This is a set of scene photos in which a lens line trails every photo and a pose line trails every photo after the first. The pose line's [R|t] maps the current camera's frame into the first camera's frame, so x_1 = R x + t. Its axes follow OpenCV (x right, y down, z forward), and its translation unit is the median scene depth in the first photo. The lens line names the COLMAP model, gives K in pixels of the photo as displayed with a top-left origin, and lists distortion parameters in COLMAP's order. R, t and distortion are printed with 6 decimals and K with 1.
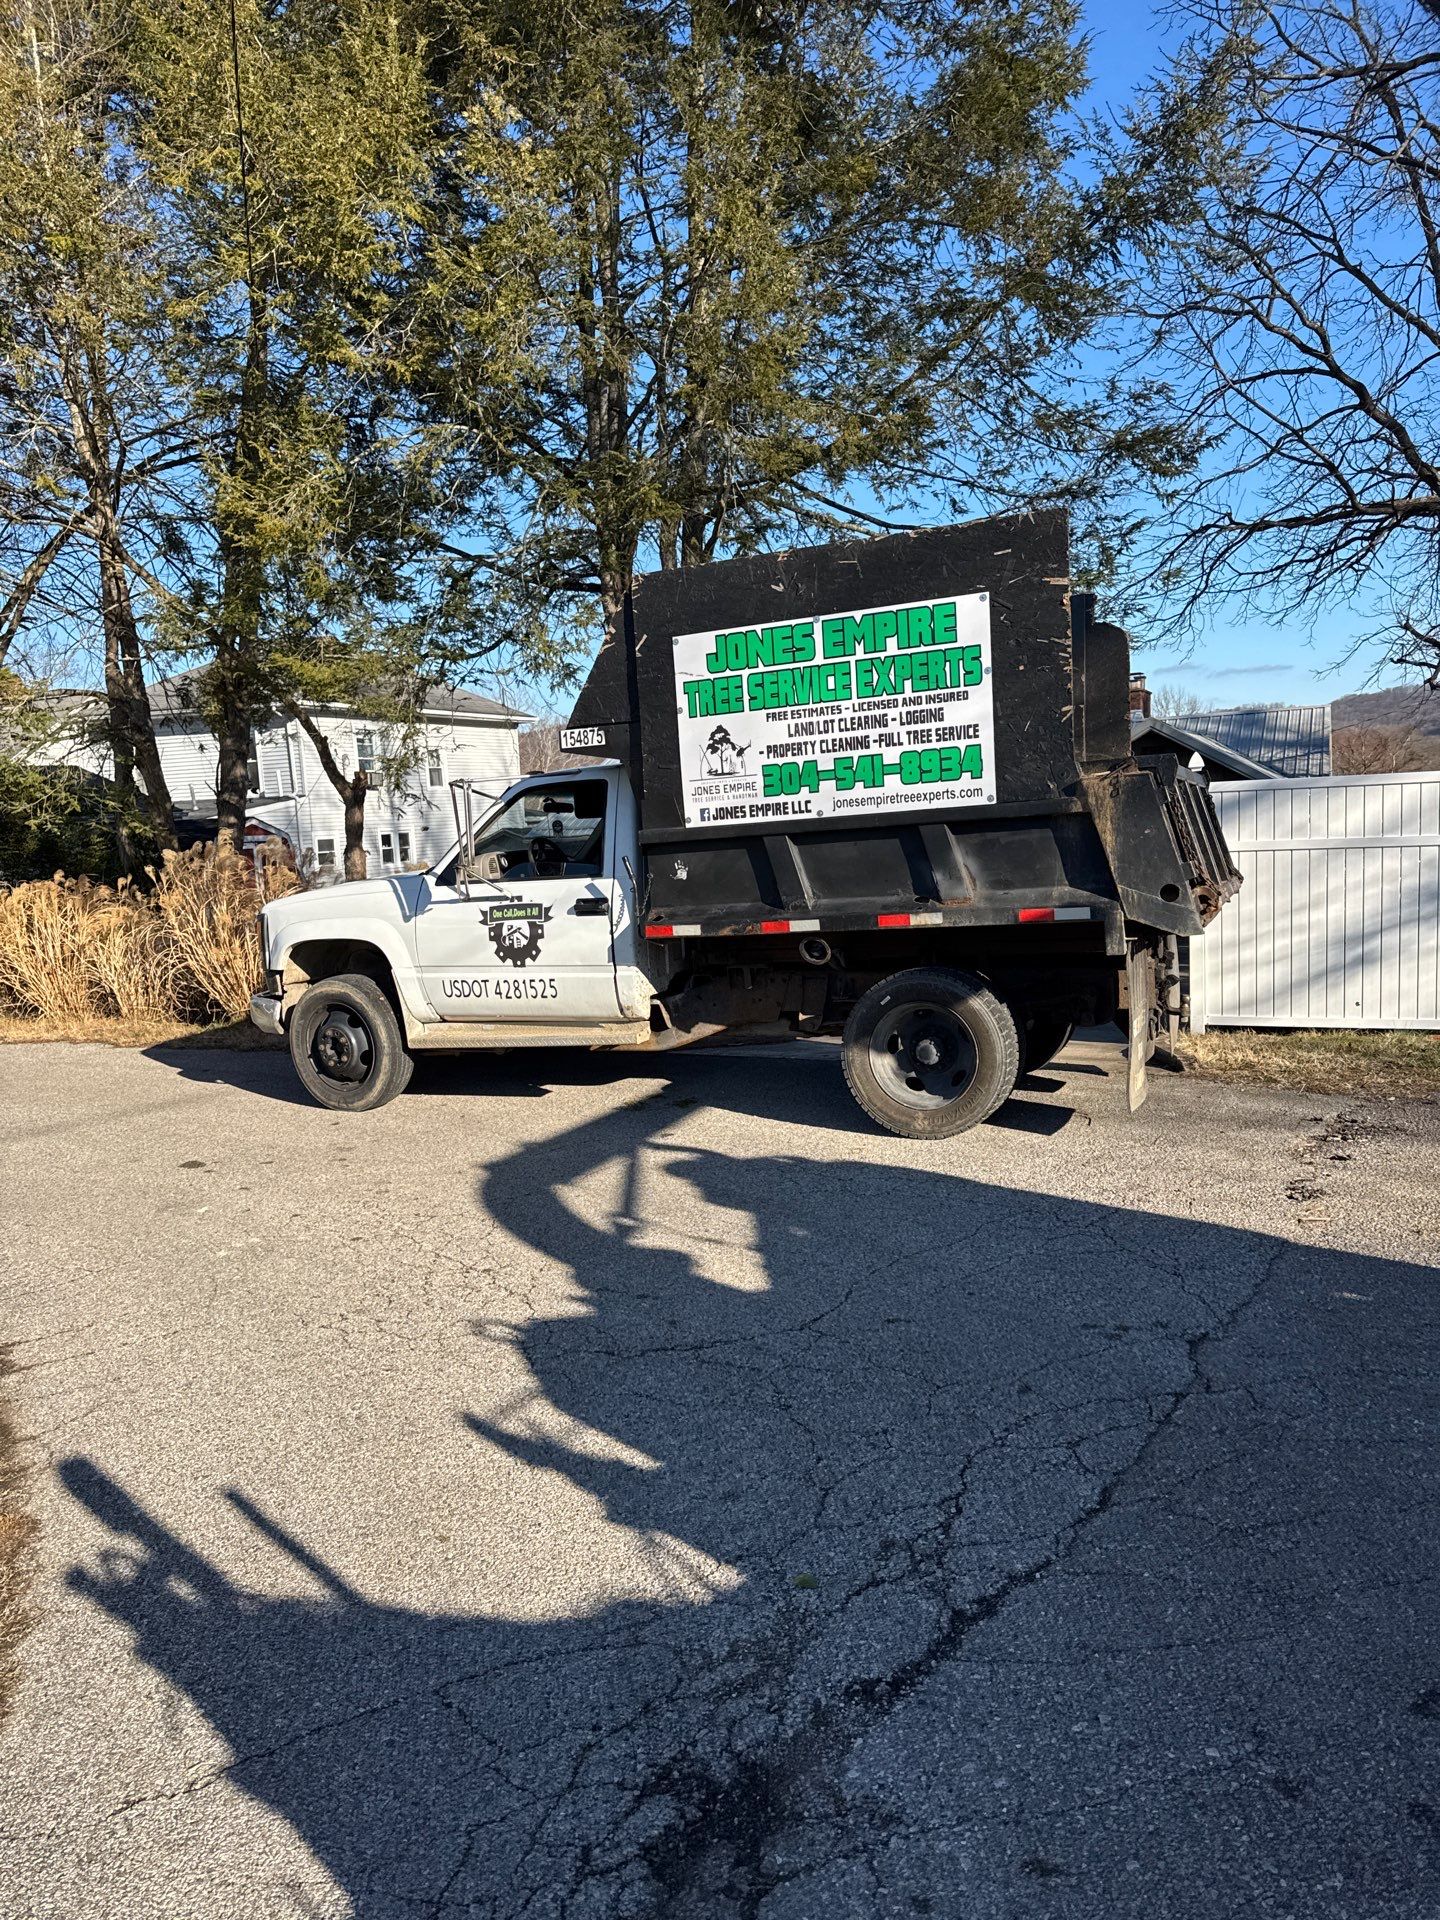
lens RADIAL K [[1345.3, 0, 709.3], [0, 1345.3, 966.2], [0, 0, 1]] dist [0.041431, -0.043071]
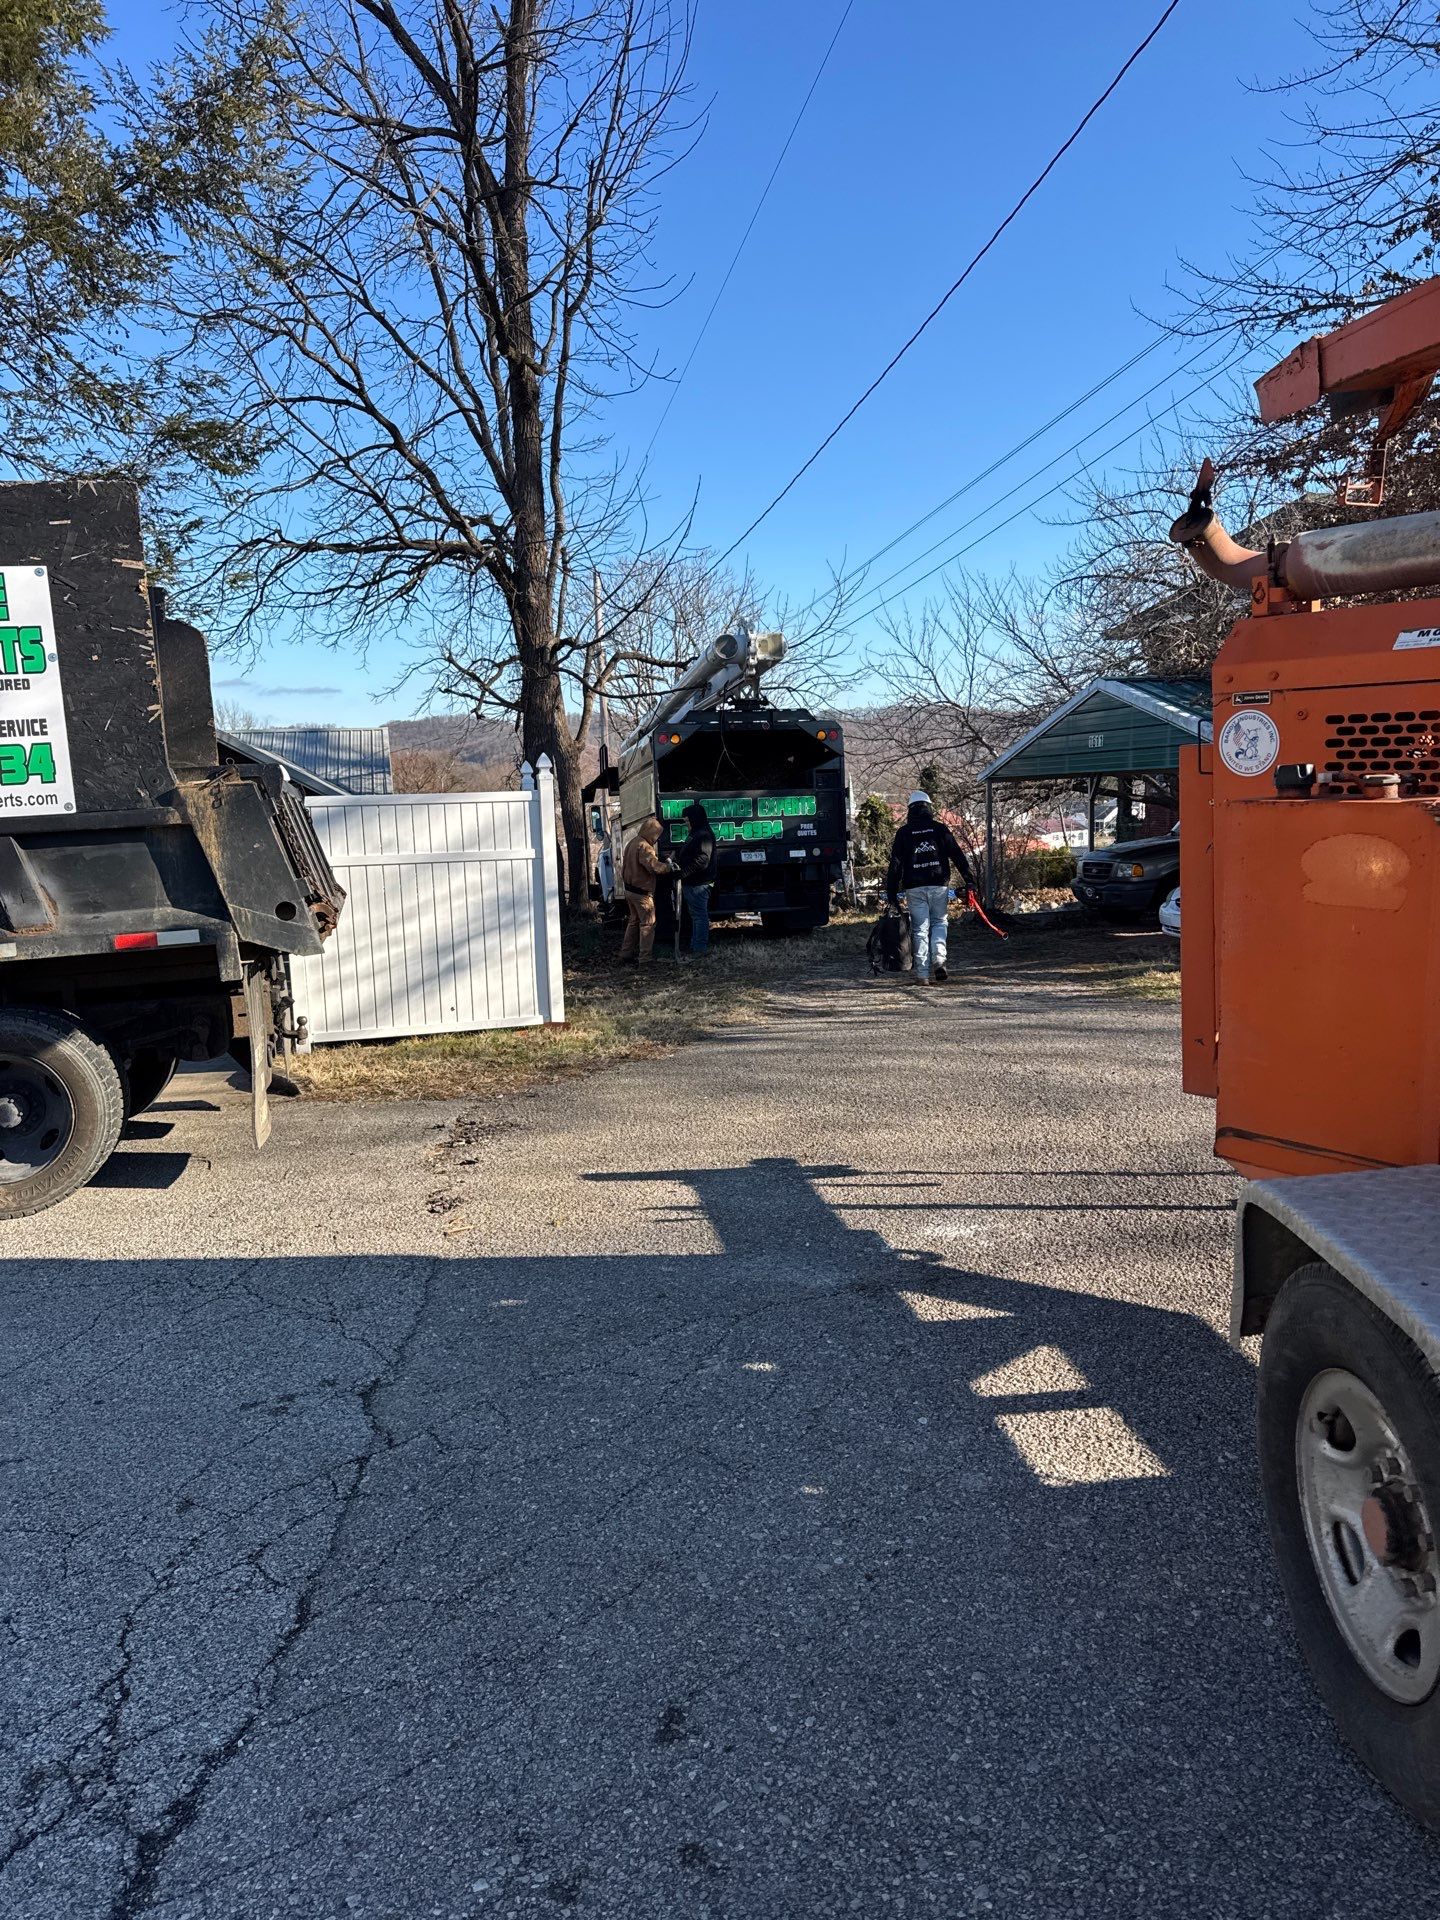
lens RADIAL K [[1345.3, 0, 740.4], [0, 1345.3, 962.9], [0, 0, 1]] dist [0.041431, -0.043071]
pose [[0.775611, -0.059794, 0.628373, -0.005638], [0.068557, 0.997594, 0.010307, -0.005429], [-0.627478, 0.035085, 0.777844, 0.065122]]
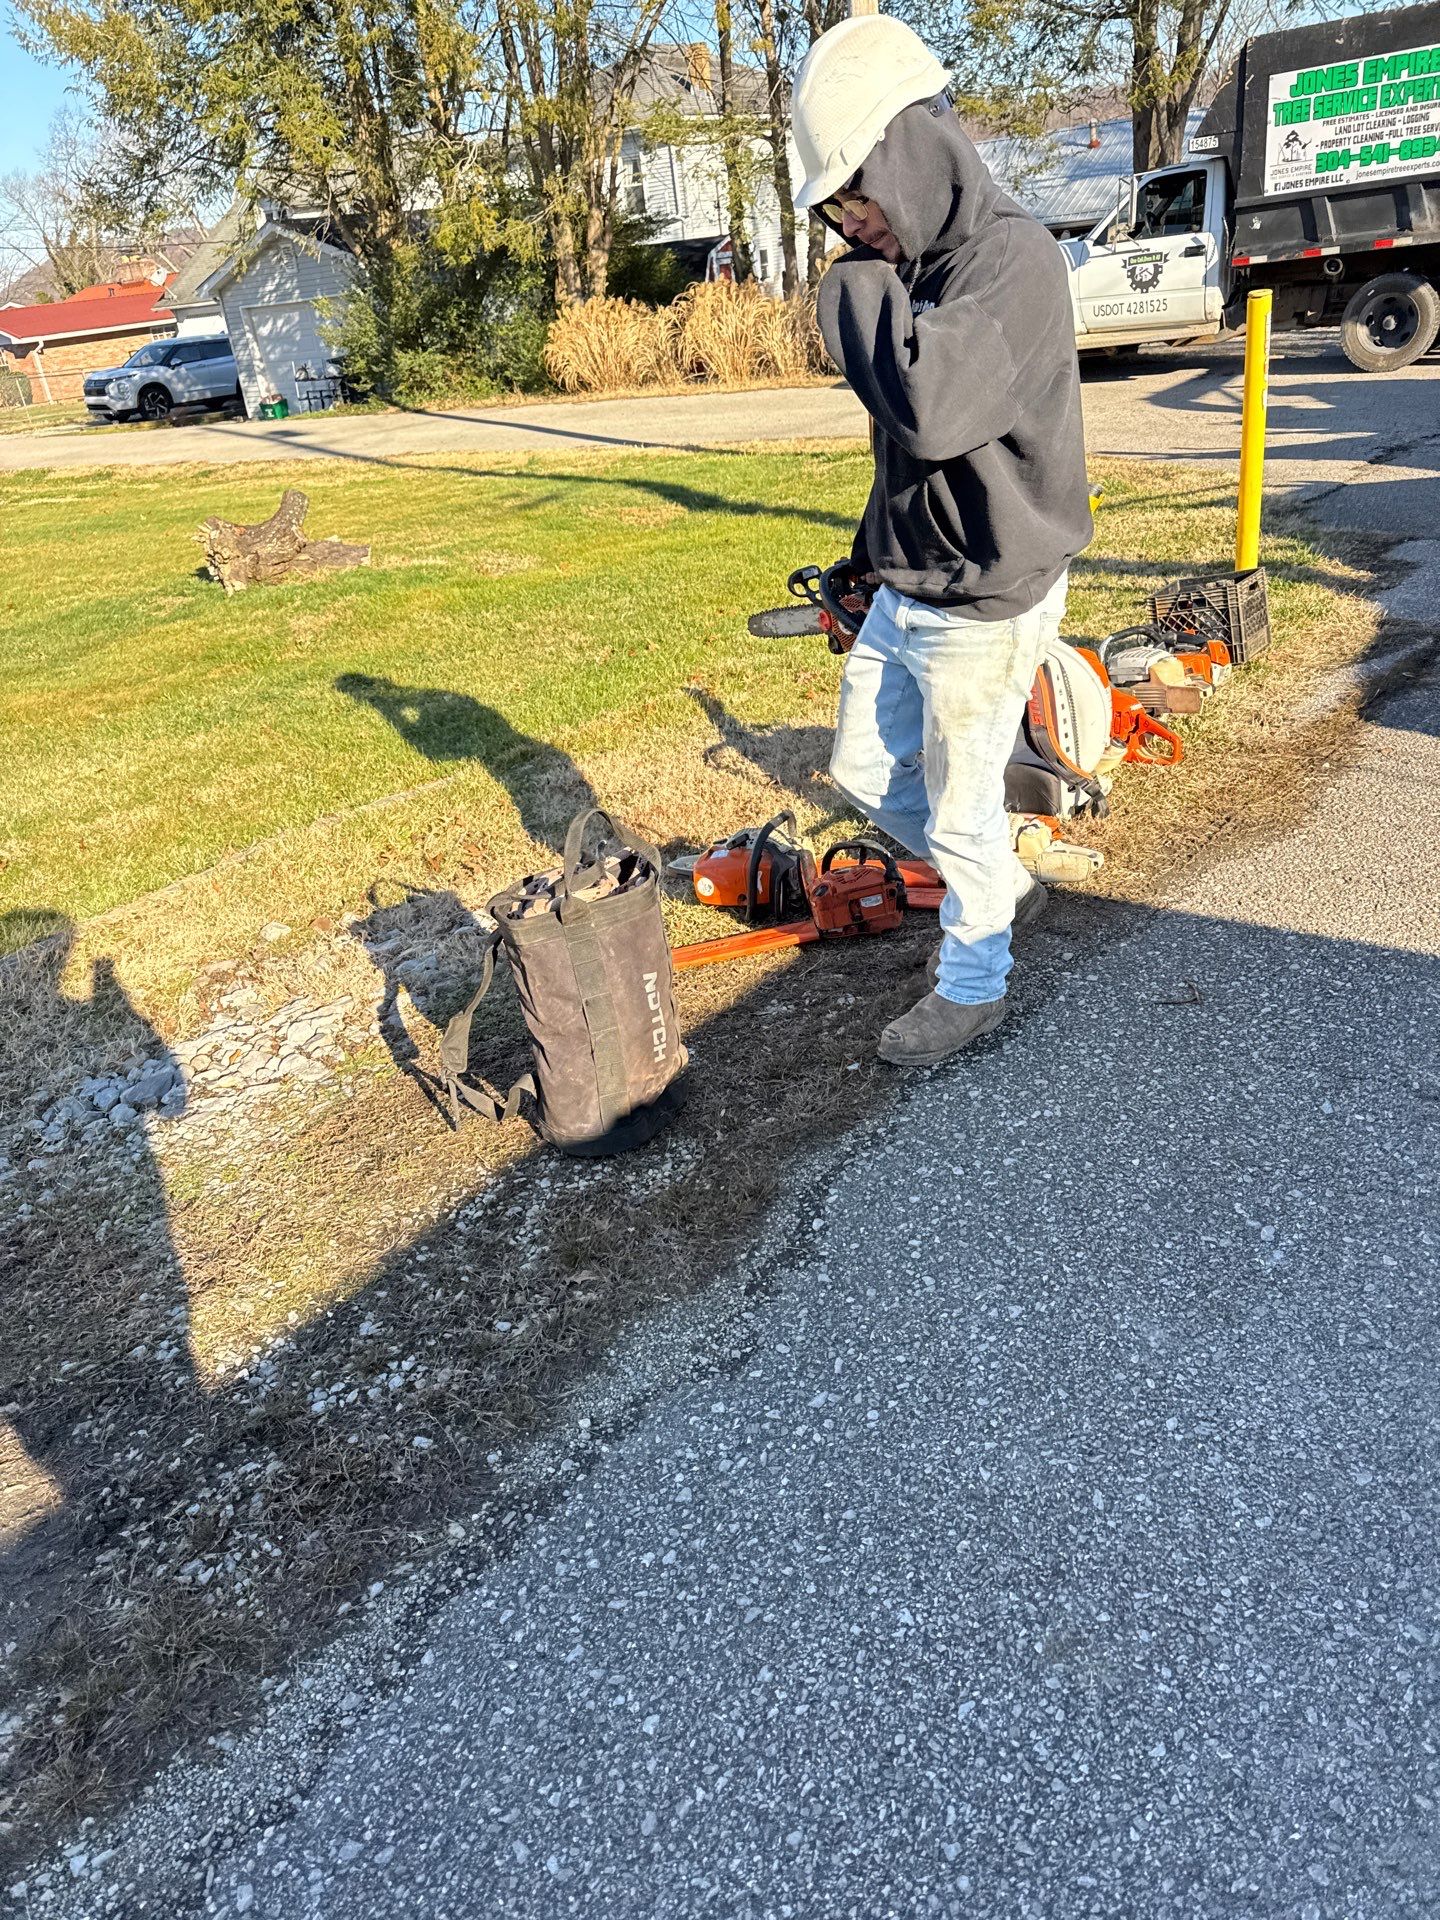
lens RADIAL K [[1345.3, 0, 742.6], [0, 1345.3, 998.7], [0, 0, 1]] dist [0.041431, -0.043071]
pose [[0.990229, 0.014505, -0.138691, -0.461316], [0.041040, 0.920213, 0.389260, 0.158178], [0.133271, -0.391149, 0.910627, -1.242686]]
